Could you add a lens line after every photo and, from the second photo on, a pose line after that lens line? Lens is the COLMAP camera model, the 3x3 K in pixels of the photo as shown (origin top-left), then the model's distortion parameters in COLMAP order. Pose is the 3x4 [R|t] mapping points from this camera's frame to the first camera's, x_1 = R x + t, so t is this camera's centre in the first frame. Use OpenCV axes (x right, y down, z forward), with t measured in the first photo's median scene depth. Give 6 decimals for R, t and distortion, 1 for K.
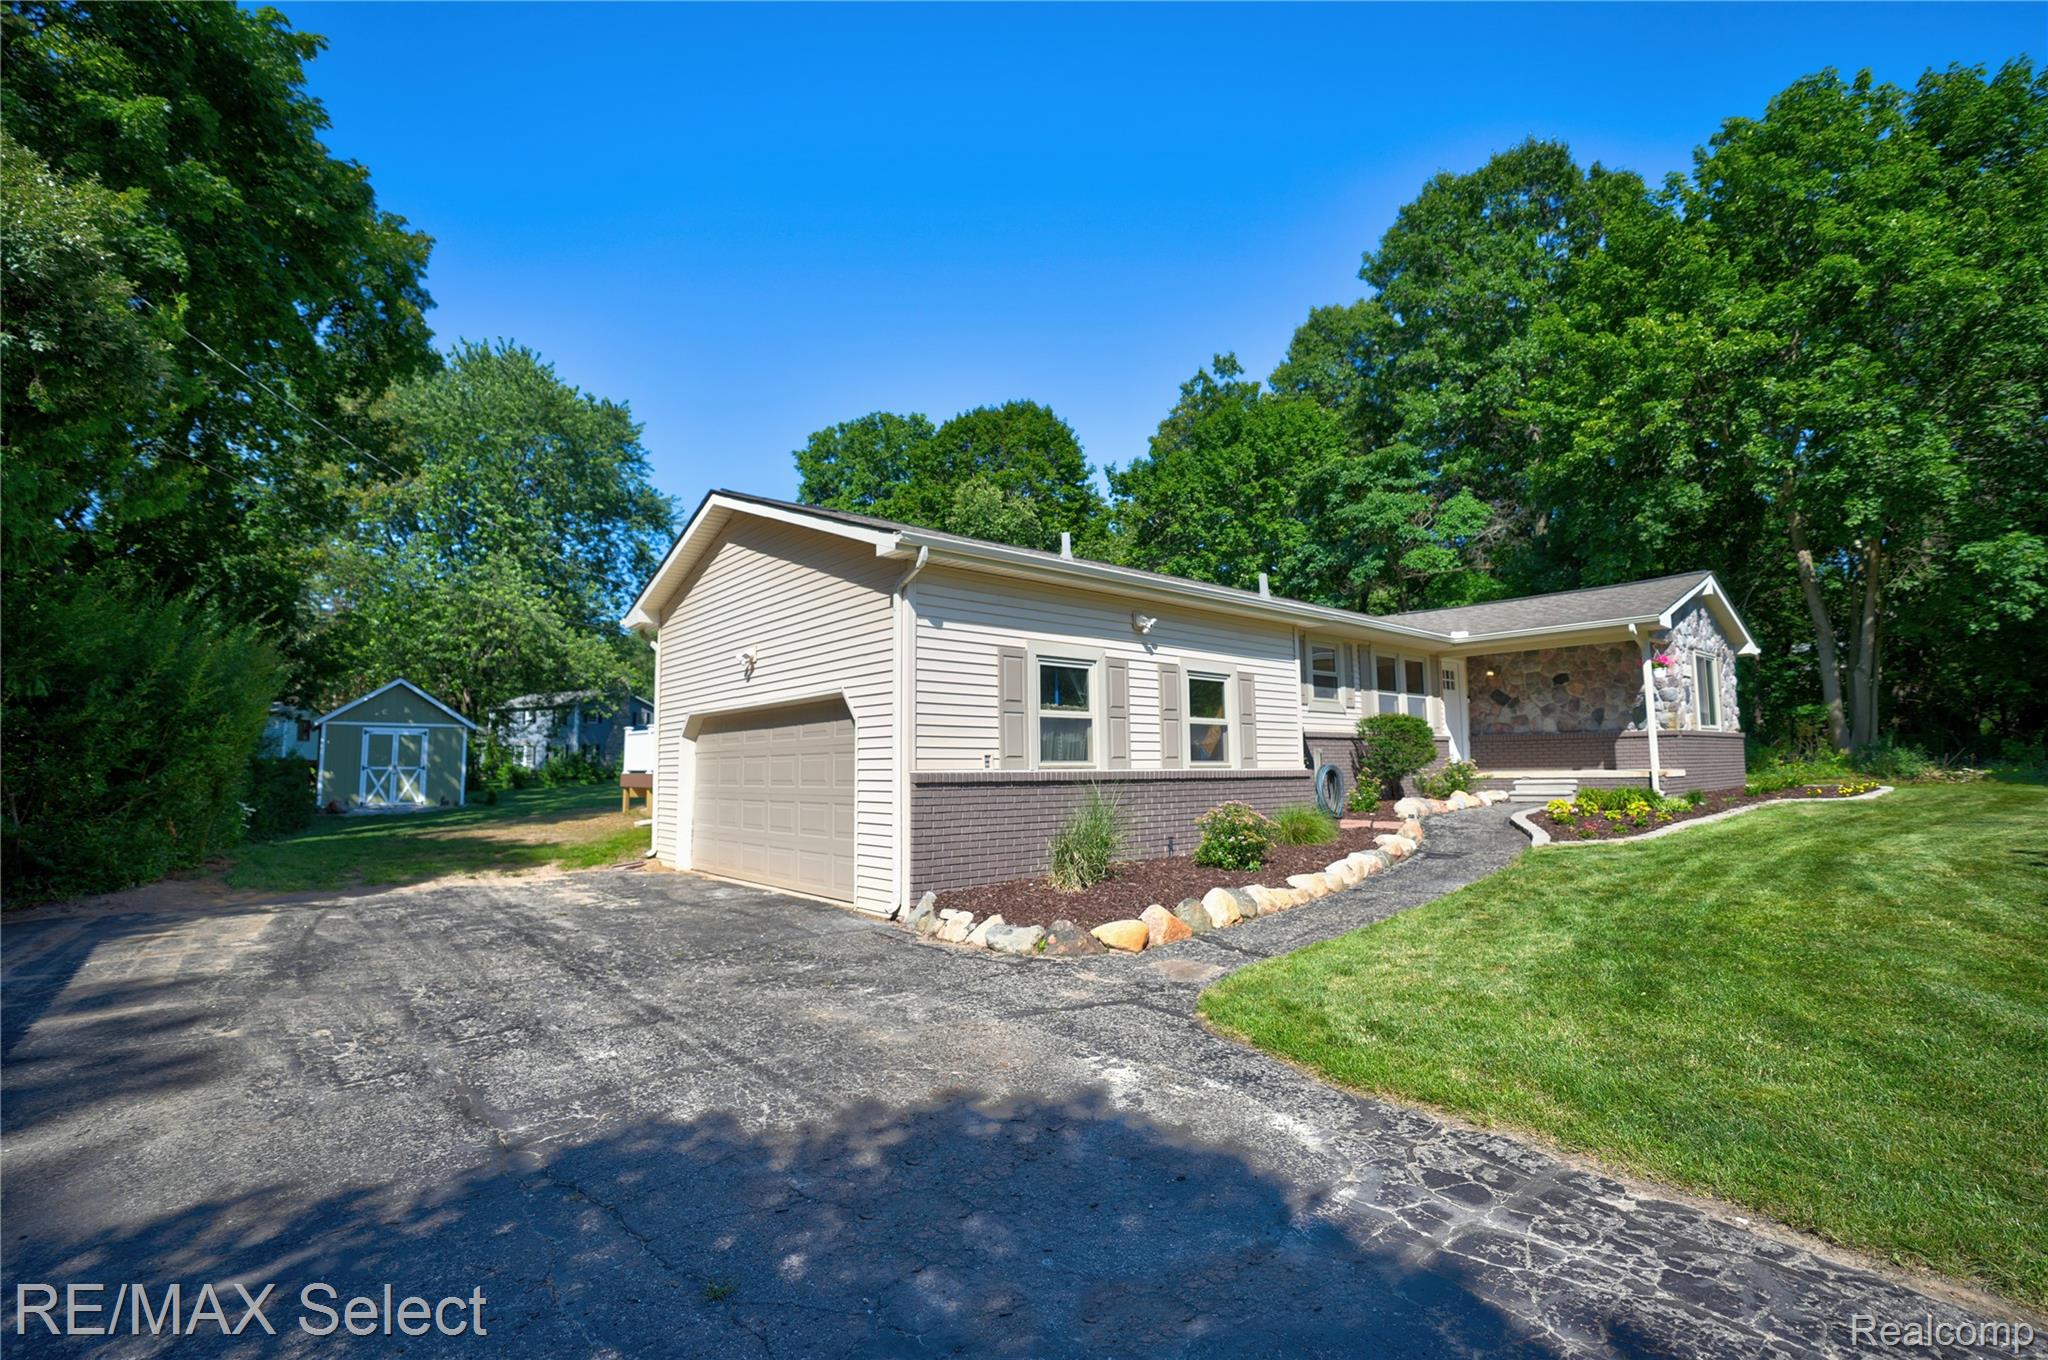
lens RADIAL K [[950.6, 0, 1024.0], [0, 950.6, 680.0], [0, 0, 1]] dist [-0.076139, 0.036123]
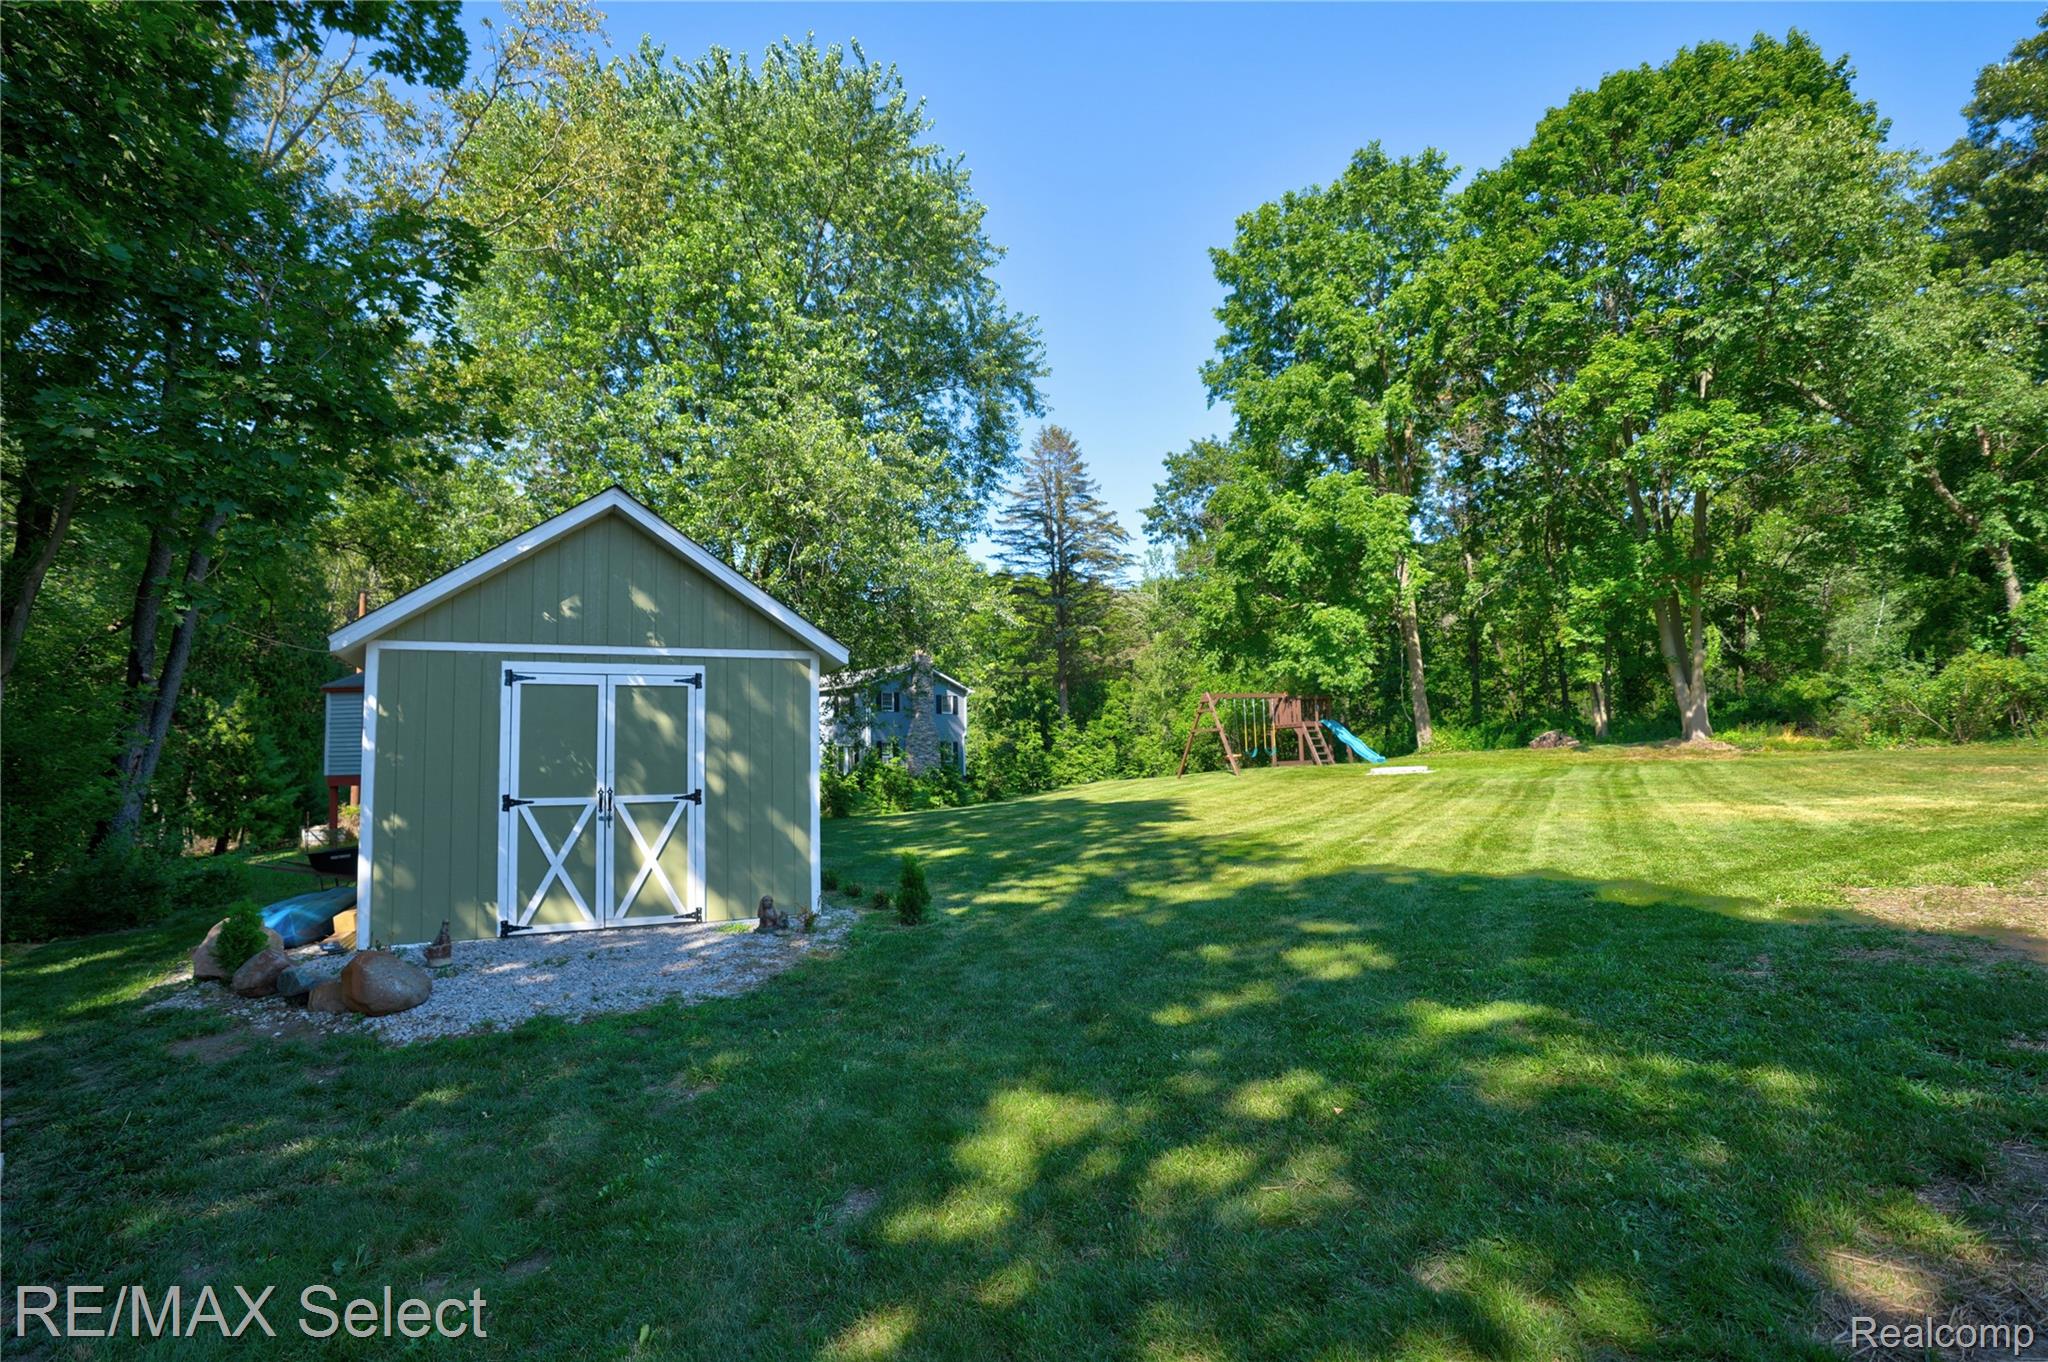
lens RADIAL K [[961.8, 0, 1032.1], [0, 961.8, 684.2], [0, 0, 1]] dist [-0.078074, 0.037130]
pose [[0.977932, -0.038301, -0.205382, -0.481415], [0.039981, 0.999192, 0.004033, 0.062704], [0.205062, -0.012156, 0.978673, 0.726774]]
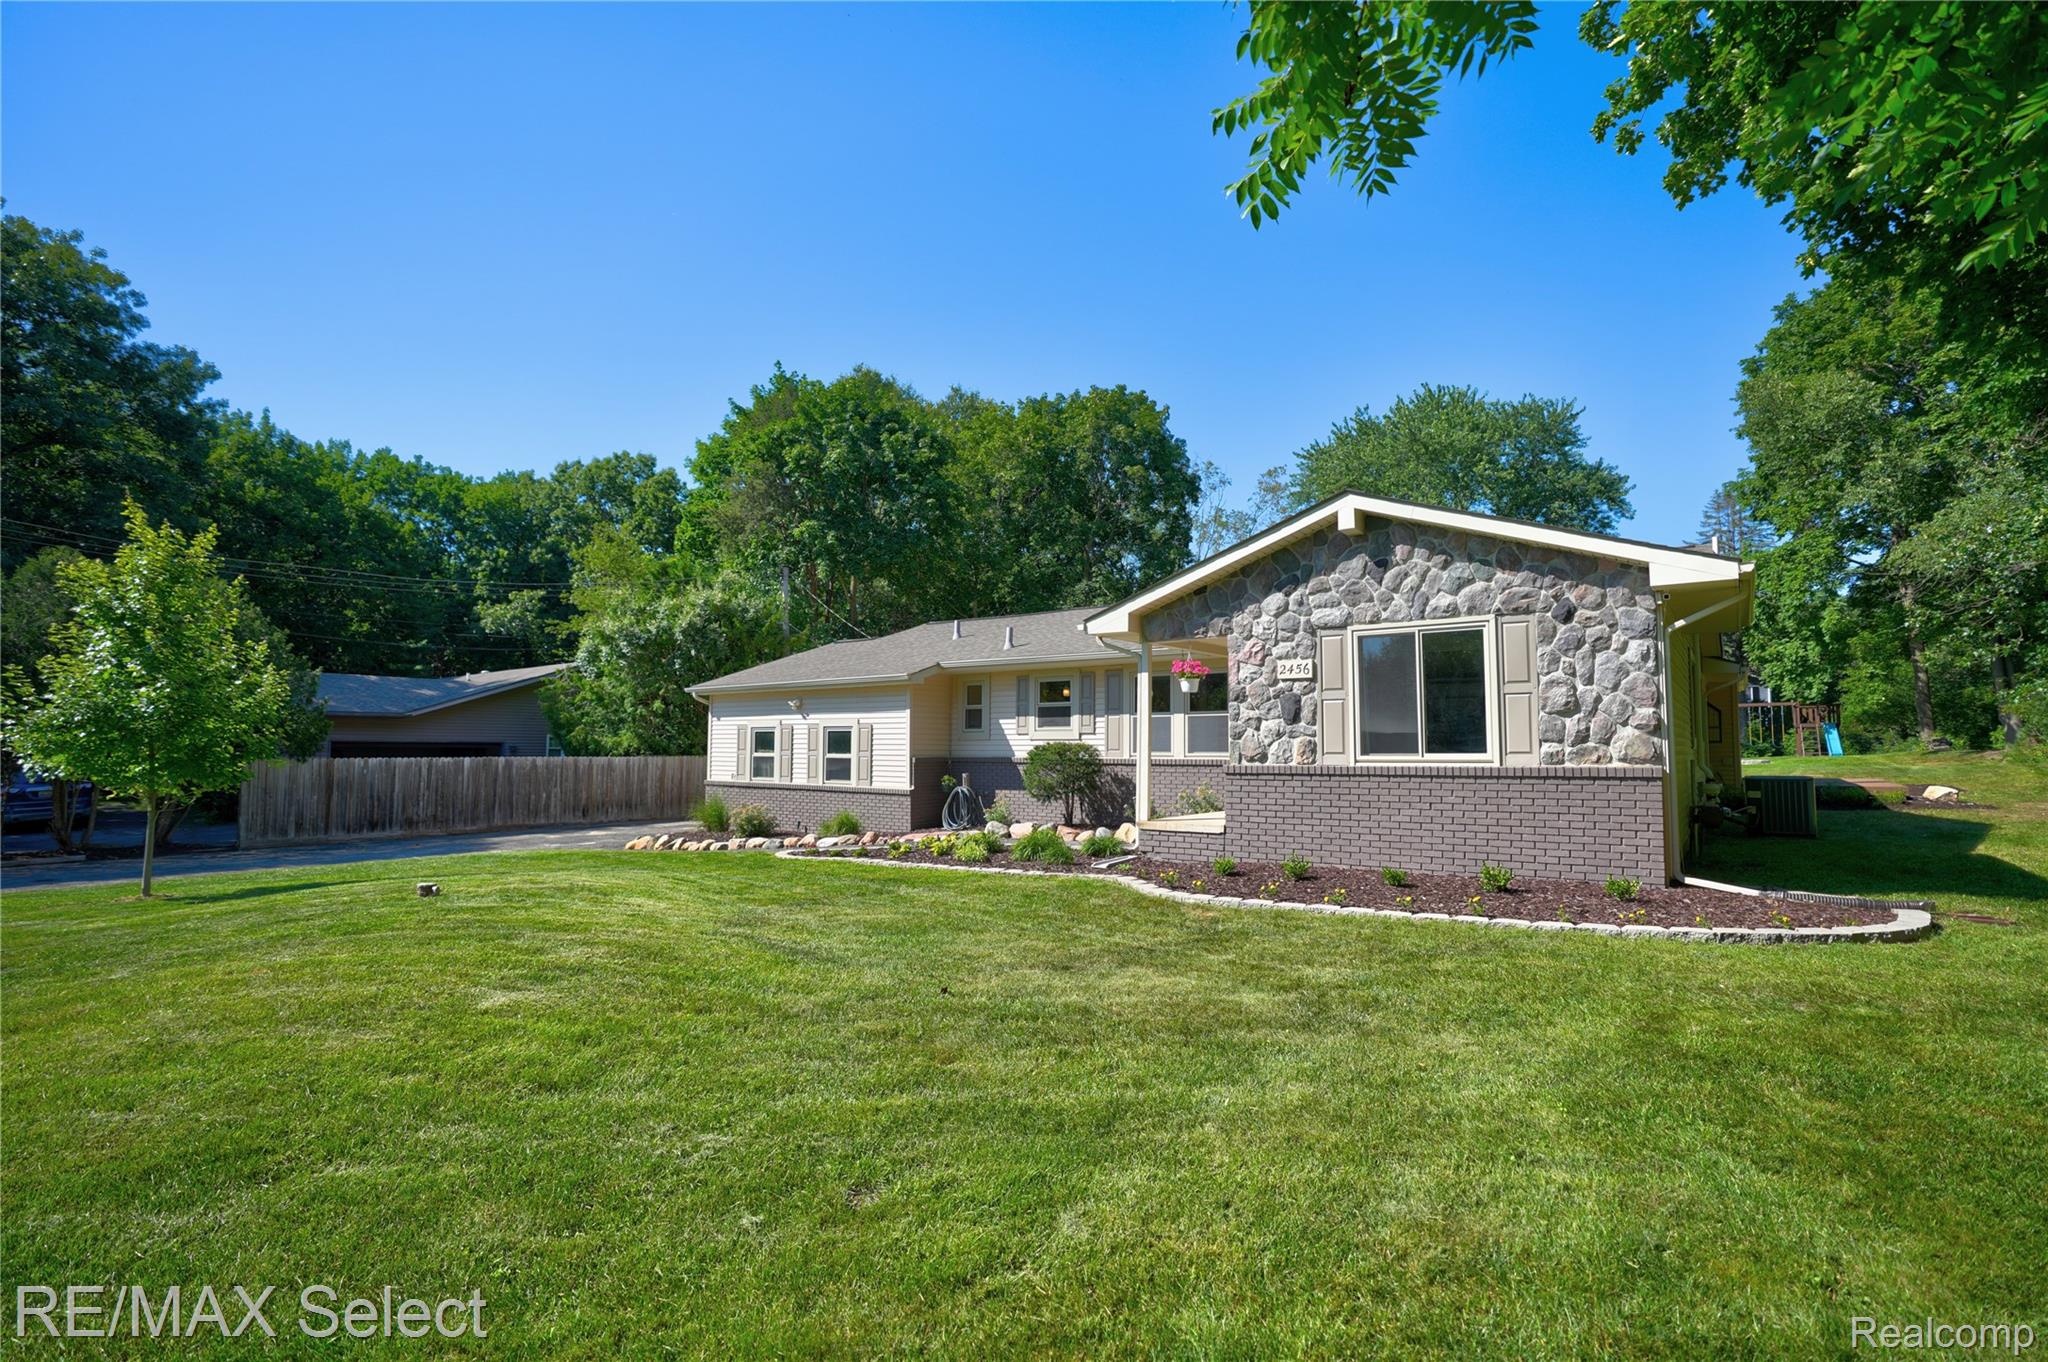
lens RADIAL K [[961.8, 0, 1032.1], [0, 961.8, 684.2], [0, 0, 1]] dist [-0.078074, 0.037130]
pose [[0.206819, -0.055575, -0.976800, 0.763621], [0.091091, 0.995143, -0.037332, 0.004915], [0.974129, -0.081257, 0.210877, 0.397121]]
